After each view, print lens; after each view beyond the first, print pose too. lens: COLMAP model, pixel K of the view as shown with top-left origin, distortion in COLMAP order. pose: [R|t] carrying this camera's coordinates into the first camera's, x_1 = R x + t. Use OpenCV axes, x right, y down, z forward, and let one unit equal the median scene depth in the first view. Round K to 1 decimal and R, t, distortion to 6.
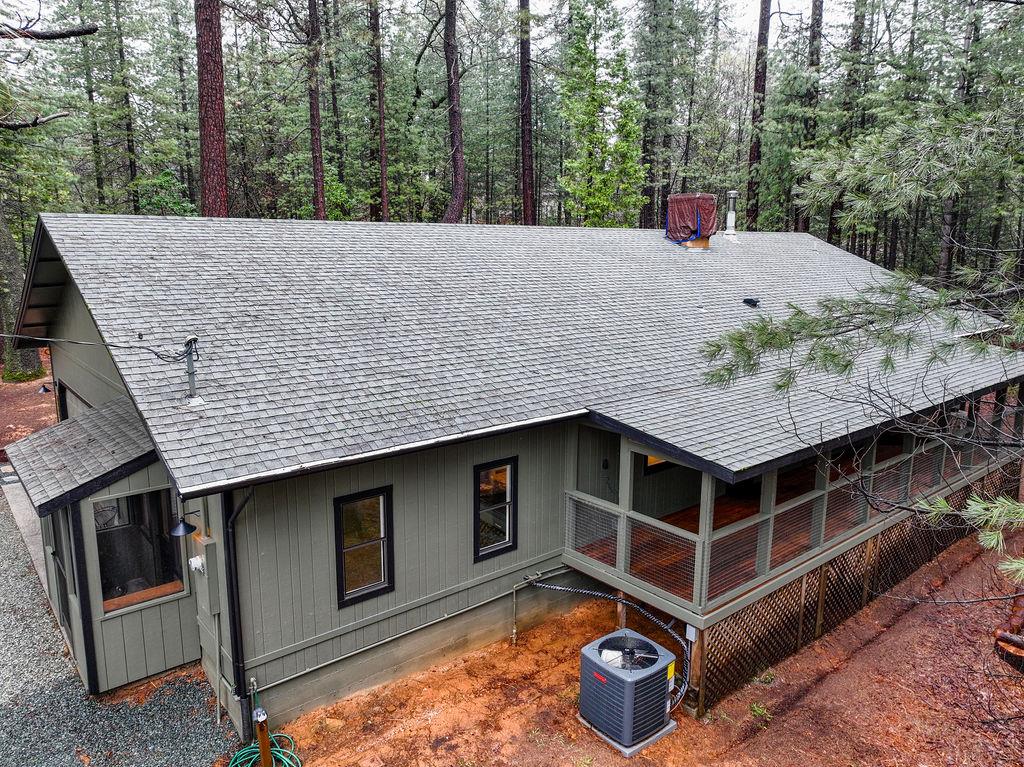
lens RADIAL K [[721.3, 0, 509.1], [0, 721.3, 384.4], [0, 0, 1]] dist [0.004403, 0.004985]
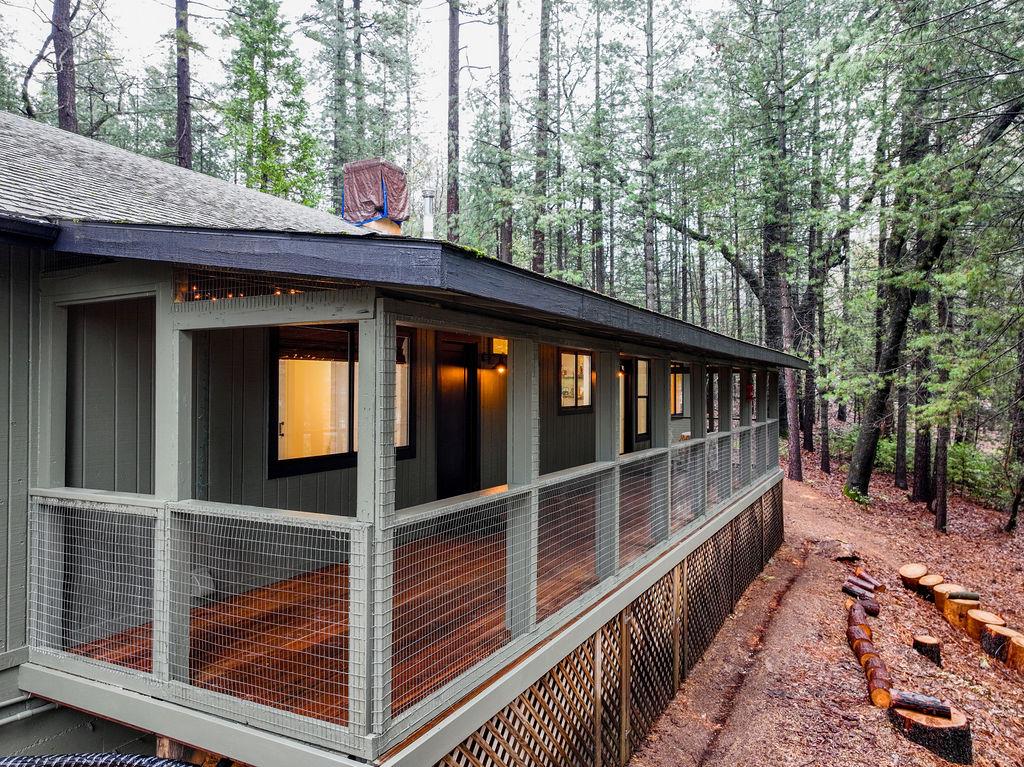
lens RADIAL K [[721.3, 0, 511.8], [0, 721.3, 382.0], [0, 0, 1]] dist [0.004403, 0.004985]
pose [[0.922181, 0.003392, 0.386744, 0.164288], [0.072859, 0.980534, -0.182330, 0.179689], [-0.379834, 0.196319, 0.903983, 0.539473]]
